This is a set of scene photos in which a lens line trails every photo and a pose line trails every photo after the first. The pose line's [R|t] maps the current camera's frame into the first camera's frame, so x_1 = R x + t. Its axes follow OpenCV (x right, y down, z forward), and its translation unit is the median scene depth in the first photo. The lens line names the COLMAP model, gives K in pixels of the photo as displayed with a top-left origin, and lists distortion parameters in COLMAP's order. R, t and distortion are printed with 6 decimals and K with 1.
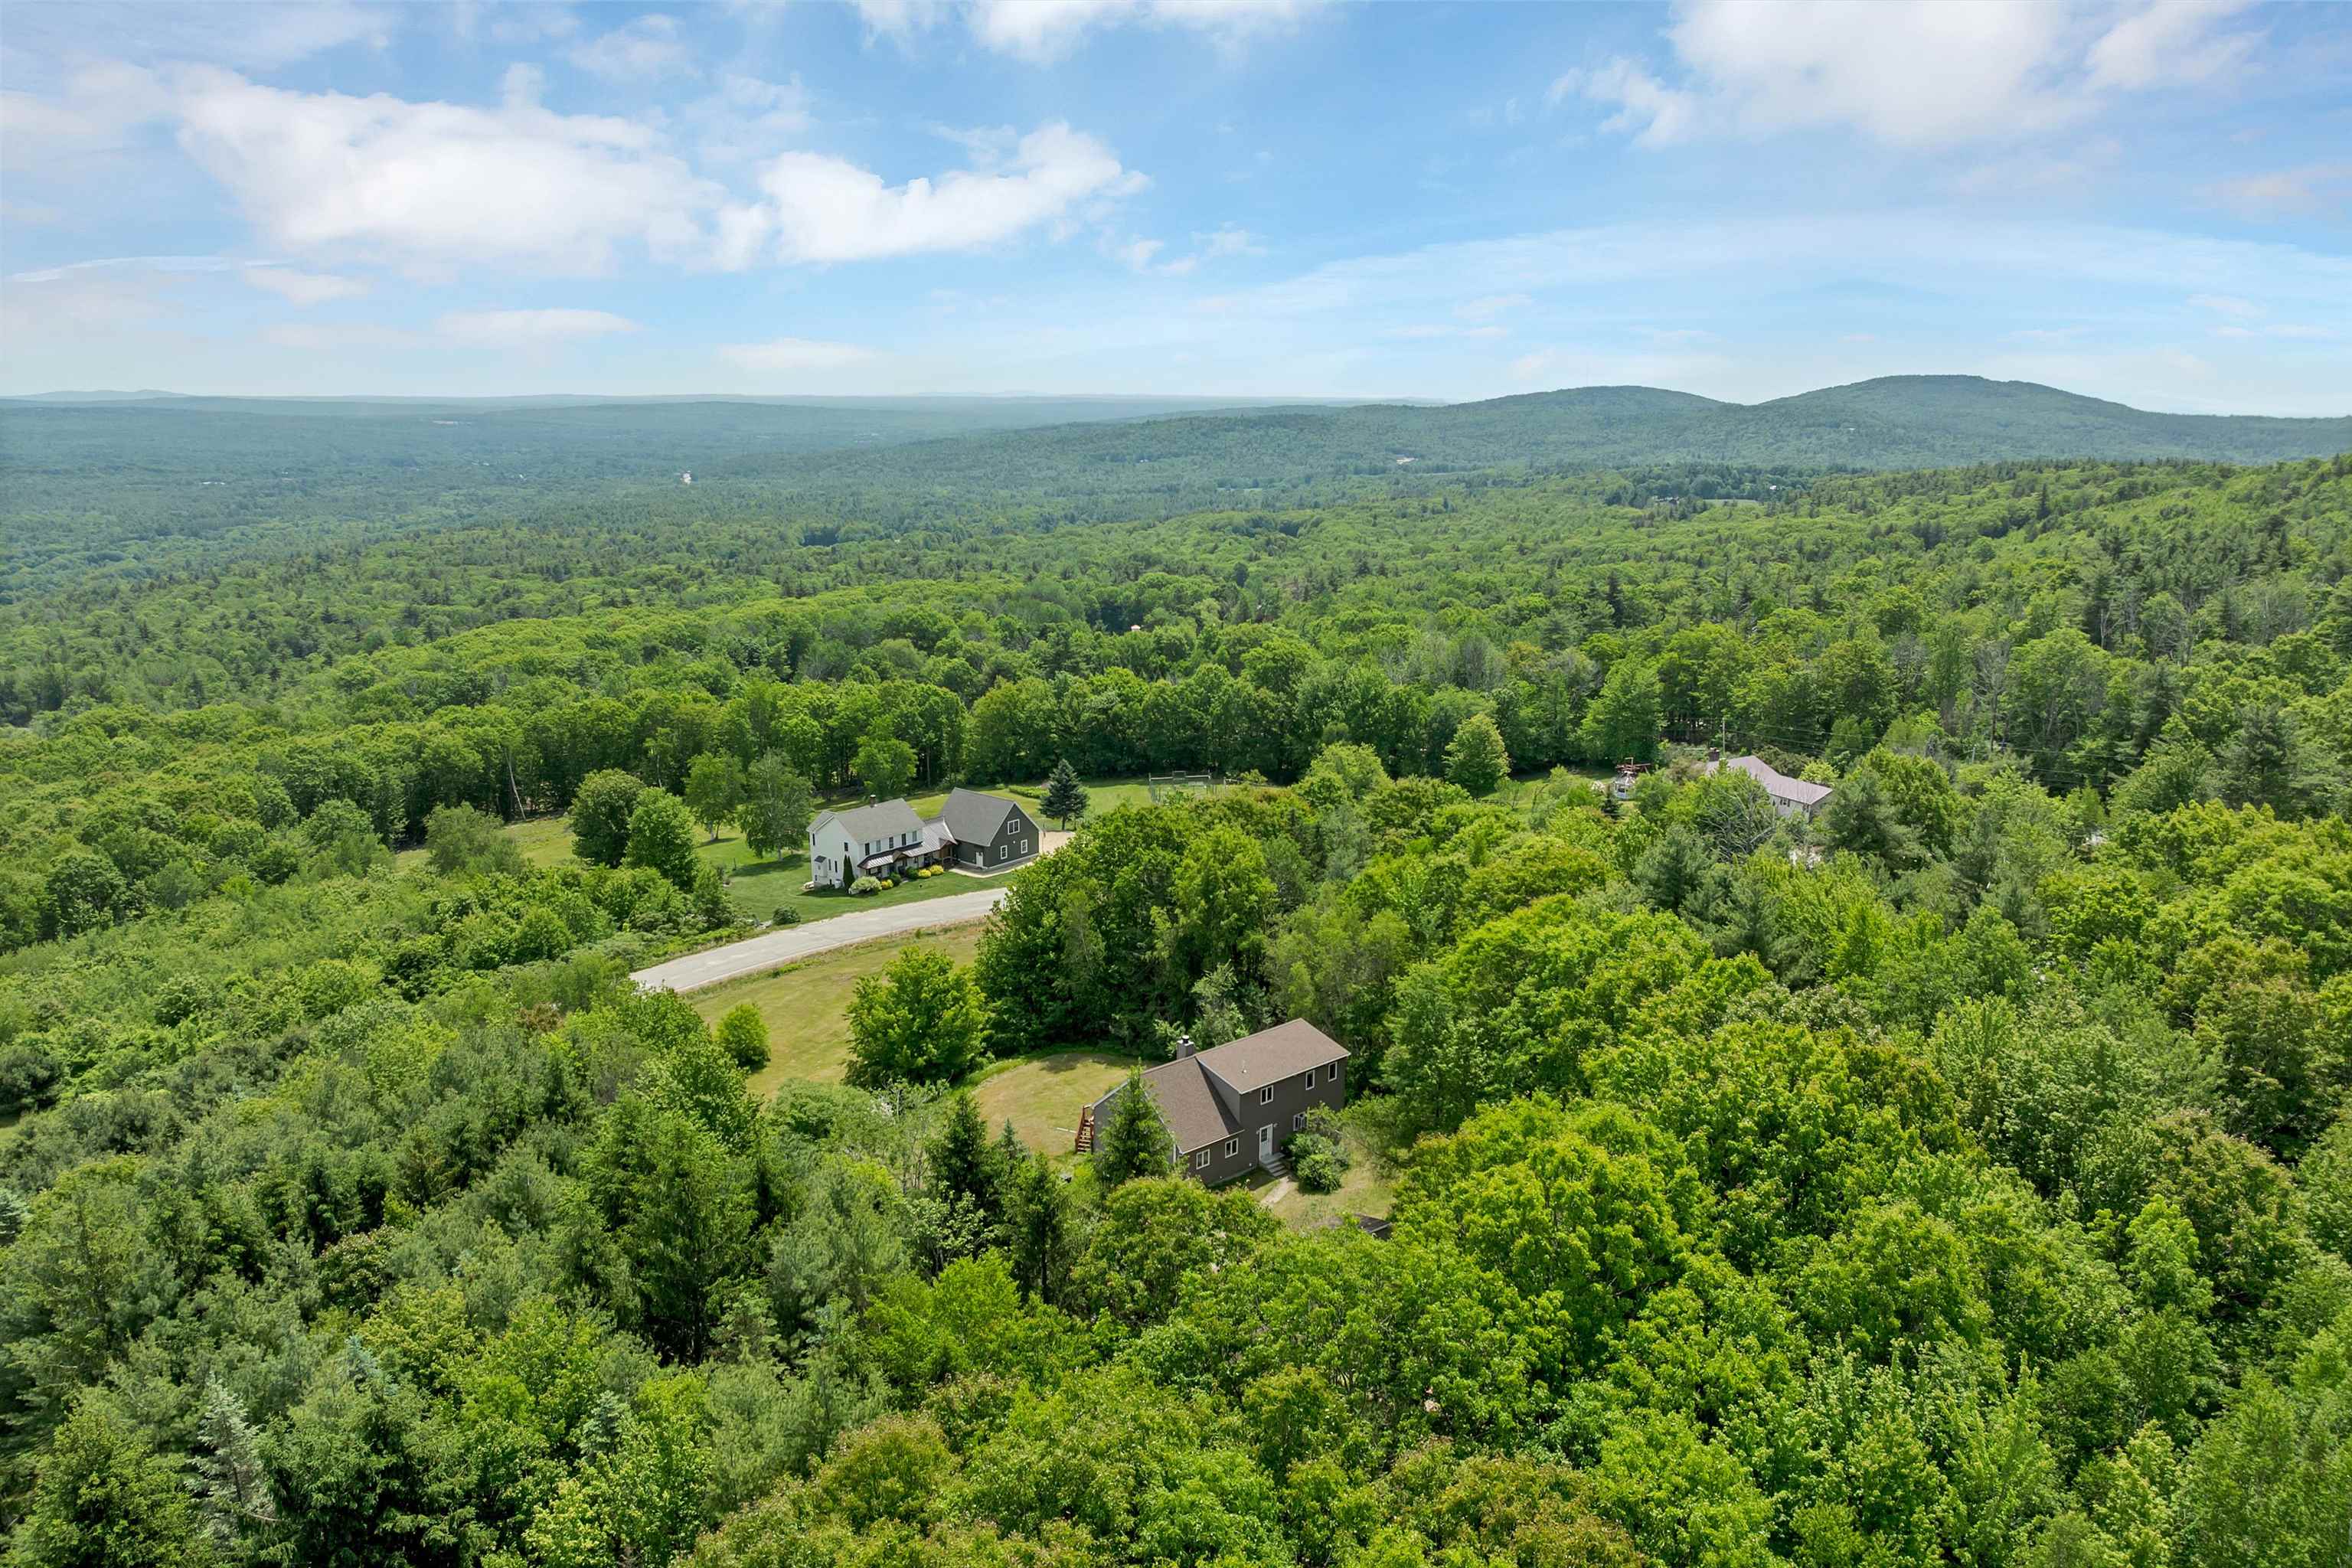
lens RADIAL K [[1698.2, 0, 1163.0], [0, 1698.2, 775.5], [0, 0, 1]] dist [-0.045589, 0.015758]
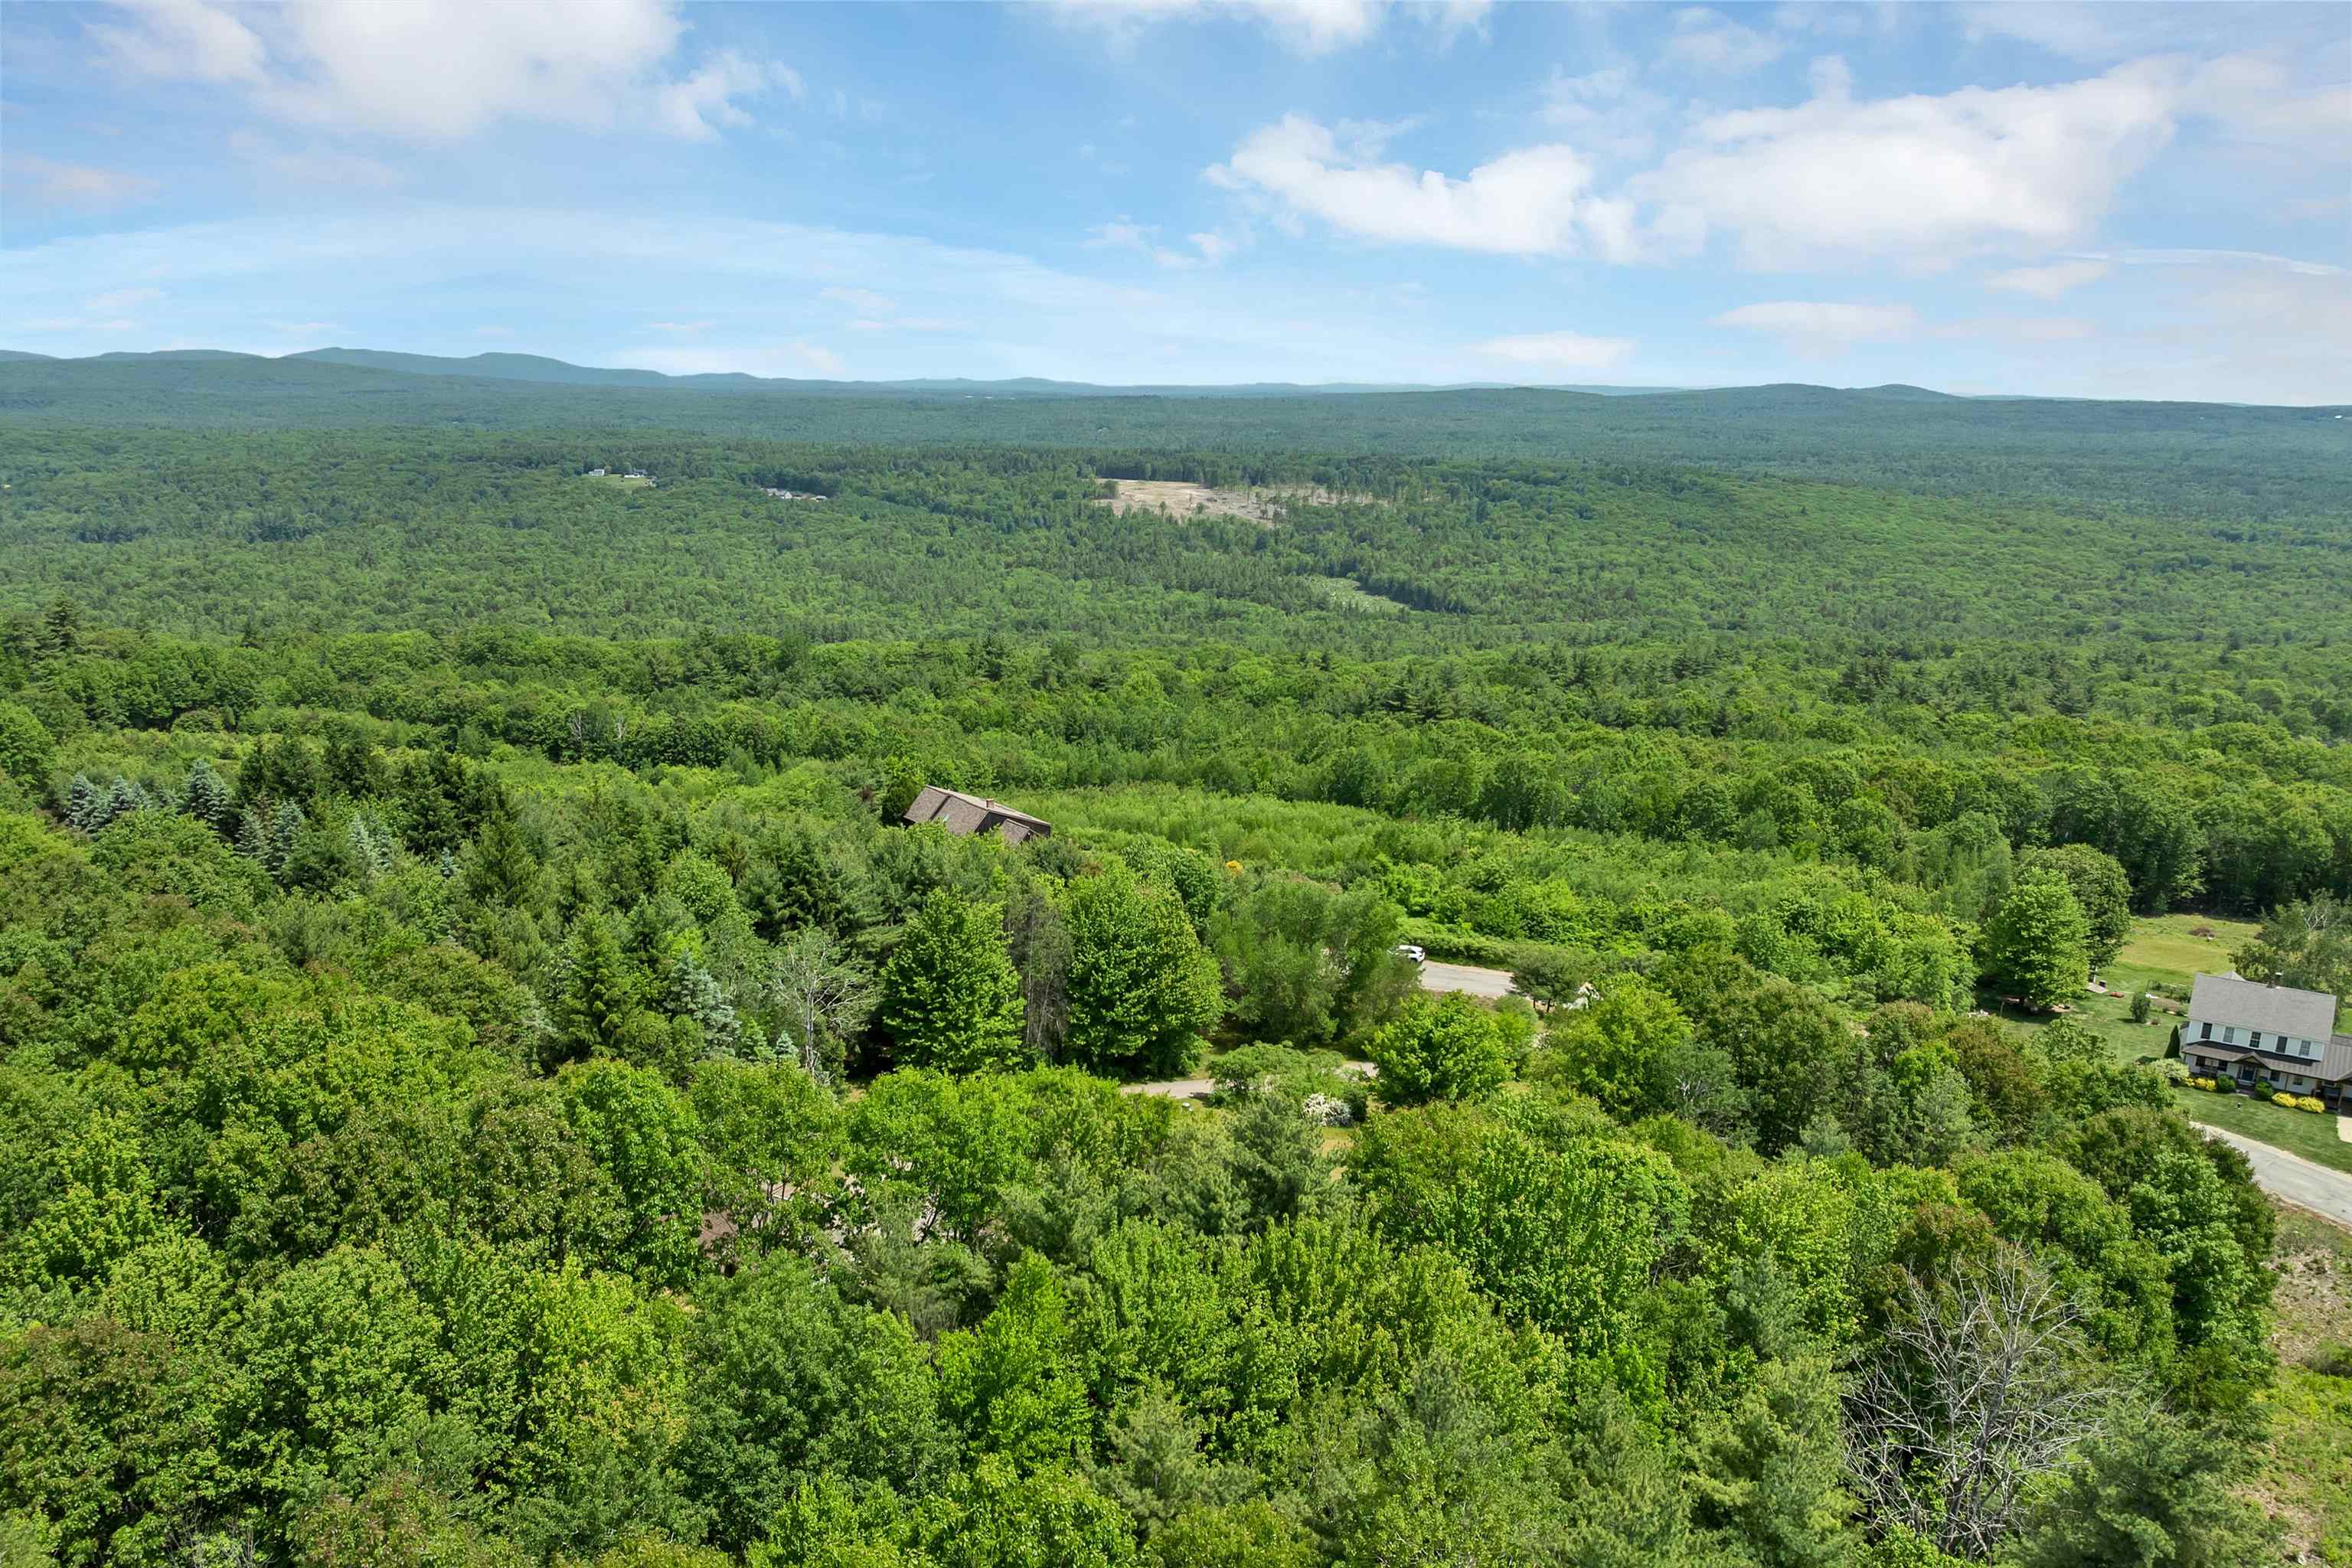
lens RADIAL K [[1698.2, 0, 1192.5], [0, 1698.2, 796.5], [0, 0, 1]] dist [-0.045589, 0.015758]
pose [[0.126287, 0.237845, -0.963058, 0.379219], [-0.234293, 0.950516, 0.204024, -0.083393], [0.963929, 0.199873, 0.175763, 0.366950]]
